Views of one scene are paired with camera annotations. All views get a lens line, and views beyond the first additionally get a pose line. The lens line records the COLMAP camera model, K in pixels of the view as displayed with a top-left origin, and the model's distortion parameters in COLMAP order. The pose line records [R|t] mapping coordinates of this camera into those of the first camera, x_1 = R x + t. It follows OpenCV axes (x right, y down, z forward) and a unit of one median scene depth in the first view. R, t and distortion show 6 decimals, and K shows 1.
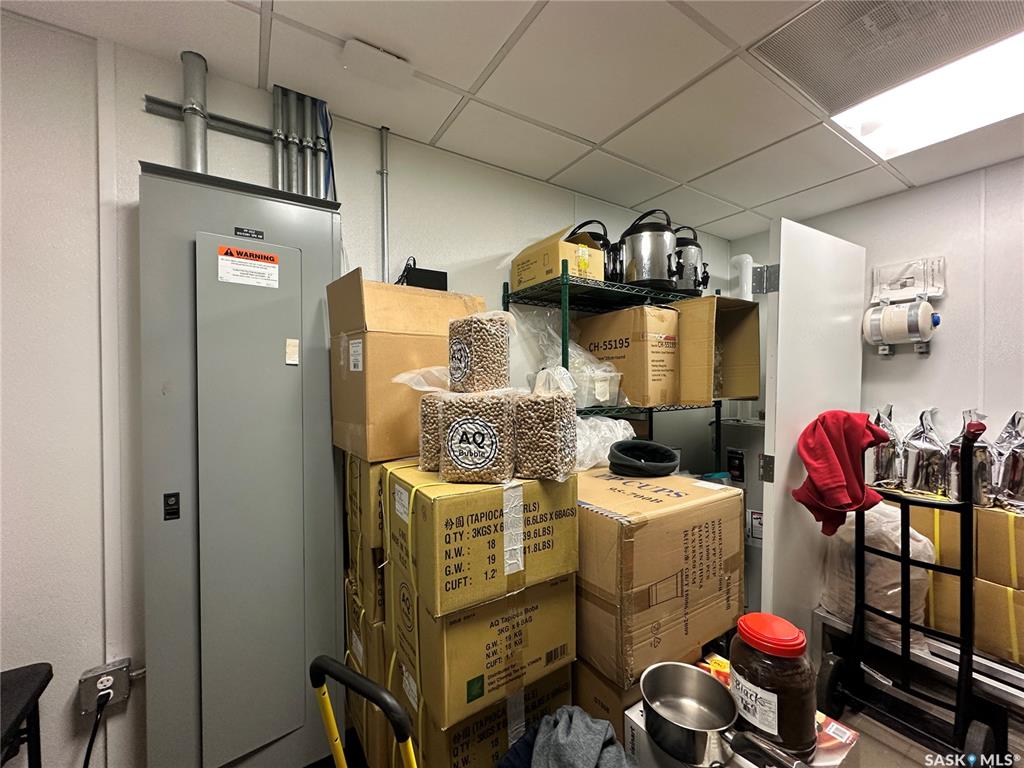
lens RADIAL K [[407.6, 0, 508.7], [0, 407.6, 380.8], [0, 0, 1]] dist [-0.001953, 0.000757]
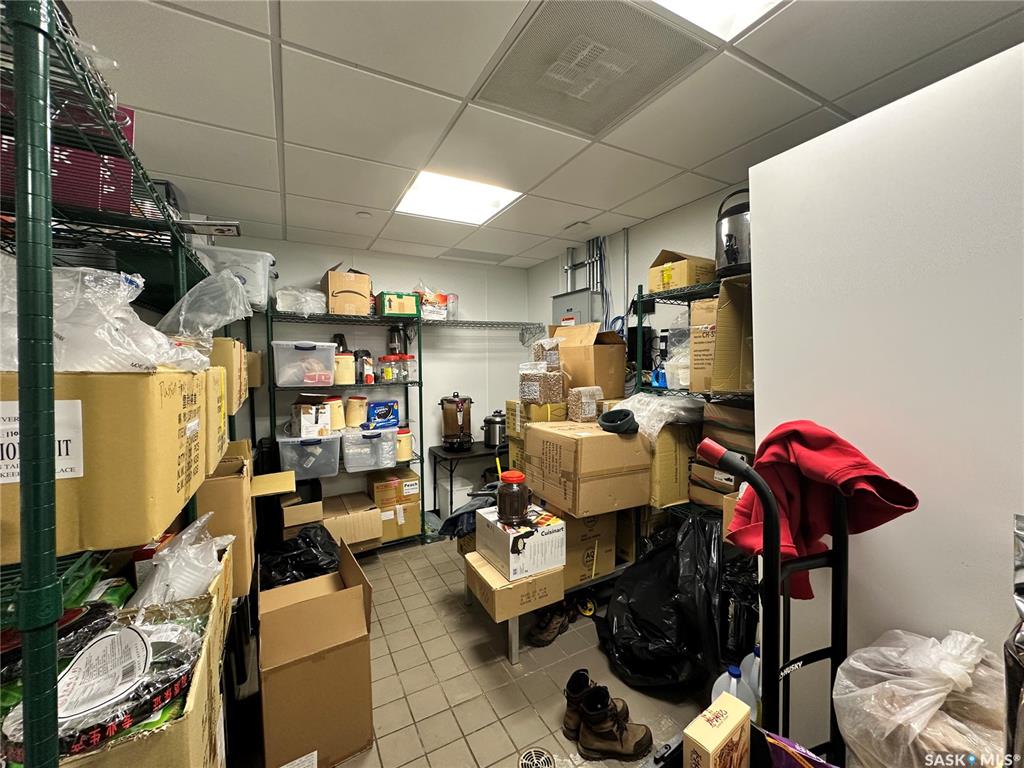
lens RADIAL K [[407.6, 0, 509.6], [0, 407.6, 376.4], [0, 0, 1]] dist [-0.001953, 0.000757]
pose [[-0.066515, 0.035238, -0.997163, 1.762926], [0.002445, 0.999379, 0.035153, -0.023568], [0.997782, -0.000100, -0.066560, 0.679019]]
